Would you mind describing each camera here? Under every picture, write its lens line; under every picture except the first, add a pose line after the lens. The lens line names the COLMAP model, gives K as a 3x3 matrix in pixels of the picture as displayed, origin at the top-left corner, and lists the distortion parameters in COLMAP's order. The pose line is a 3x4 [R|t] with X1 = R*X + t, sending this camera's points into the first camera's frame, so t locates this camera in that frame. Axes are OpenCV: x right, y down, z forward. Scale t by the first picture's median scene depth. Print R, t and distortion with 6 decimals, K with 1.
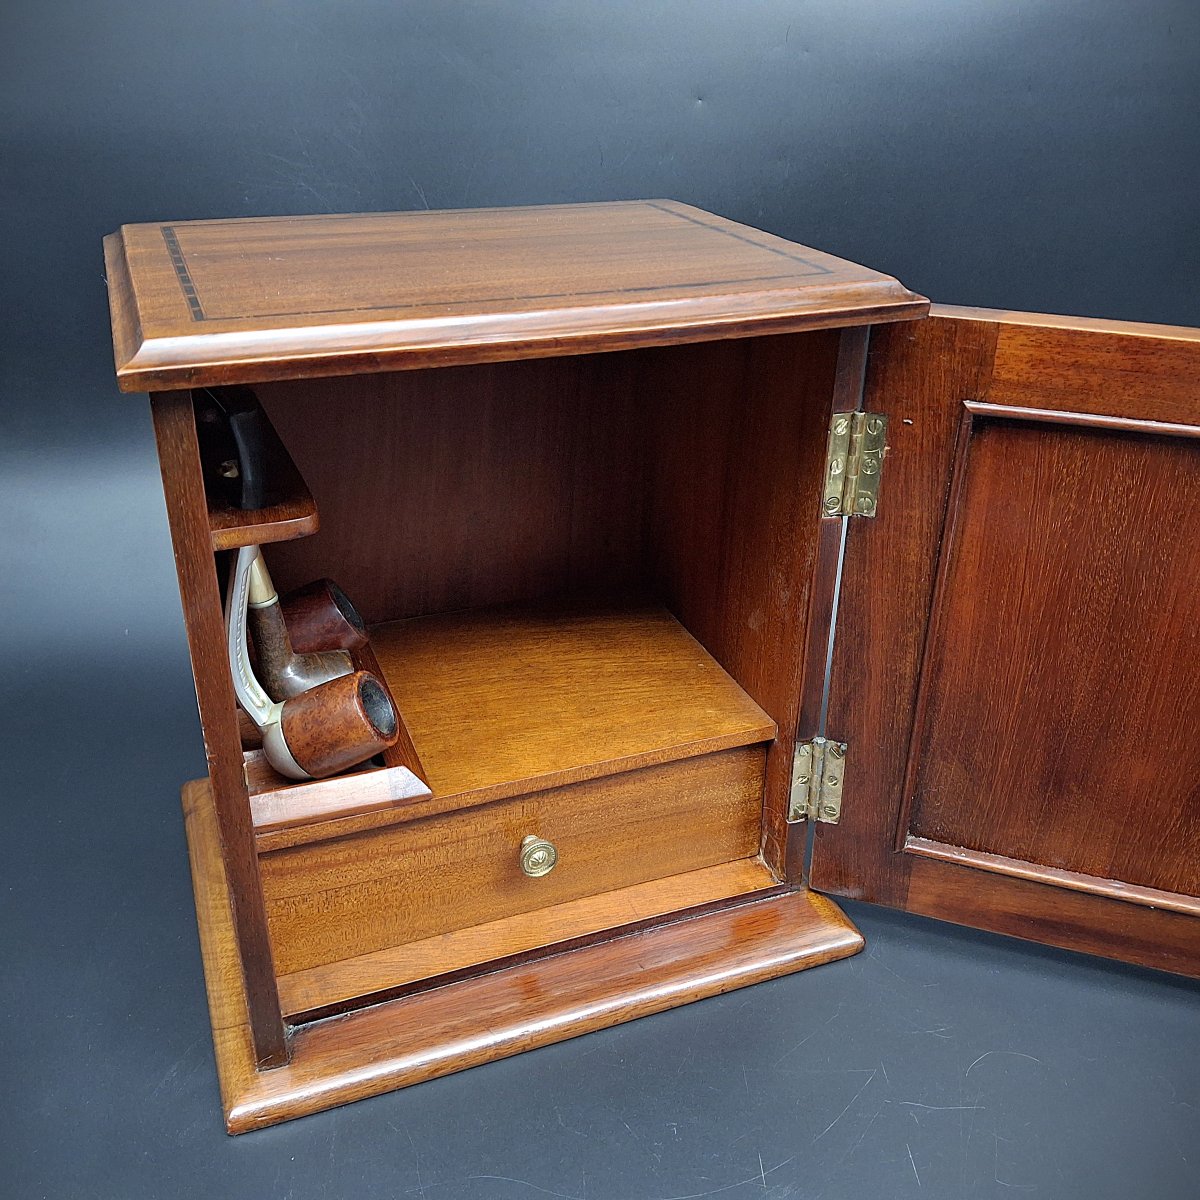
lens RADIAL K [[1201.4, 0, 591.3], [0, 1201.4, 598.5], [0, 0, 1]] dist [0.161664, -0.440378]
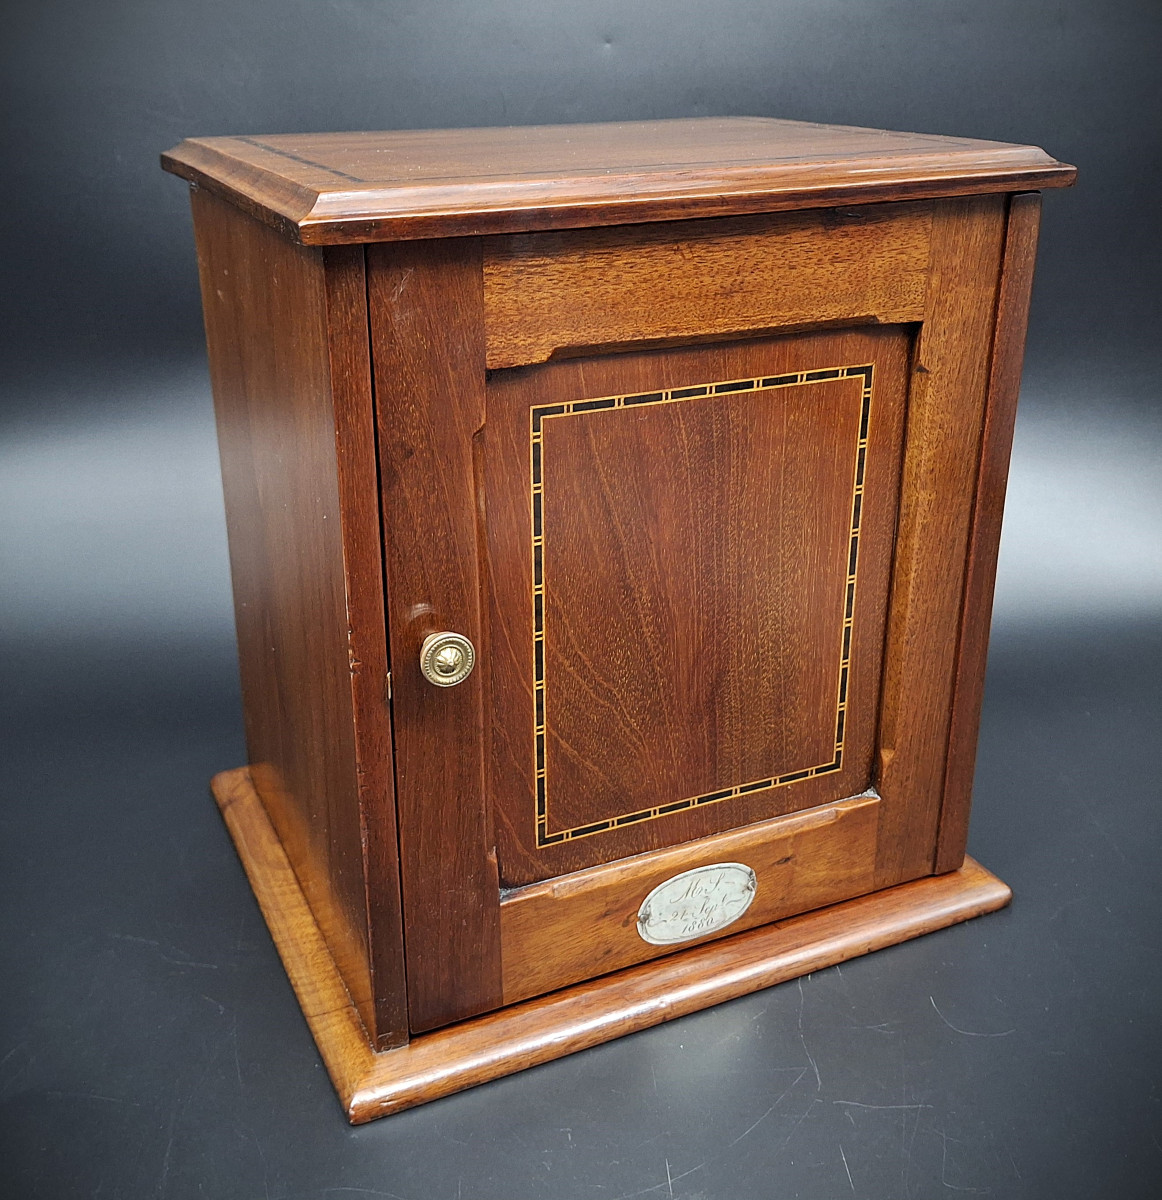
lens RADIAL K [[1337.7, 0, 539.1], [0, 1337.7, 535.6], [0, 0, 1]] dist [0.204239, -0.568071]
pose [[0.998194, -0.038909, 0.045771, -0.180953], [0.043449, 0.993753, -0.102798, 0.119647], [-0.041485, 0.104601, 0.993649, -0.020205]]
